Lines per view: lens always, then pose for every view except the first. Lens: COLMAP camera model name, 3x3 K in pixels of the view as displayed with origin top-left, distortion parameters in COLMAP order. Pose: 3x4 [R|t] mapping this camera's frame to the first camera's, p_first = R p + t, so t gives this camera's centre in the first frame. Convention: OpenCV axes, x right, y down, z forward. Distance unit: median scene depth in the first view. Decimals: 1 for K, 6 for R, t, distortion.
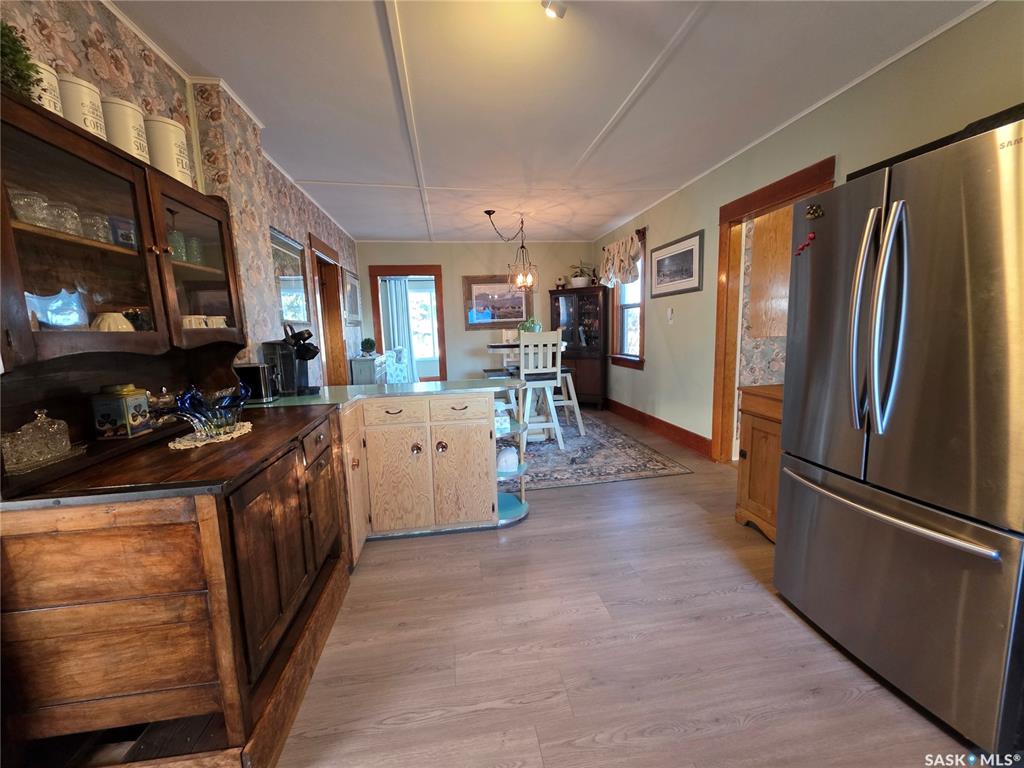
lens RADIAL K [[412.1, 0, 515.0], [0, 412.1, 382.3], [0, 0, 1]] dist [0.002922, 0.000659]
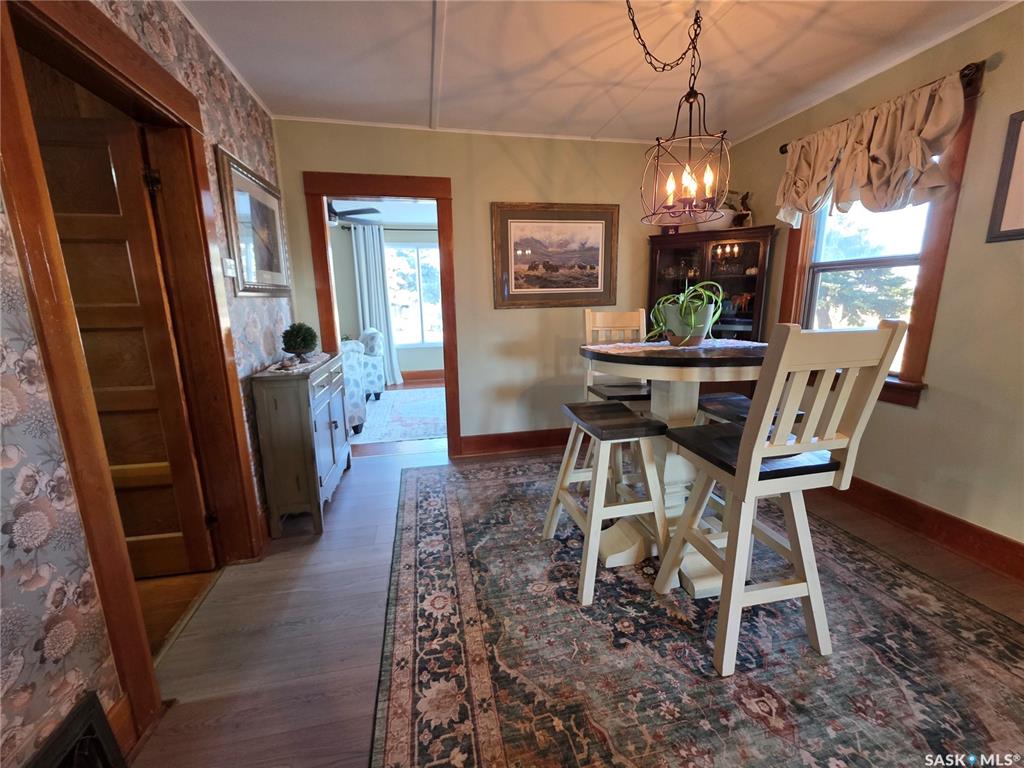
lens RADIAL K [[412.1, 0, 514.4], [0, 412.1, 381.9], [0, 0, 1]] dist [0.002922, 0.000659]
pose [[0.998544, 0.007785, 0.053383, -0.126300], [-0.011149, 0.997950, 0.063014, -0.066906], [-0.052783, -0.063517, 0.996584, 0.475399]]
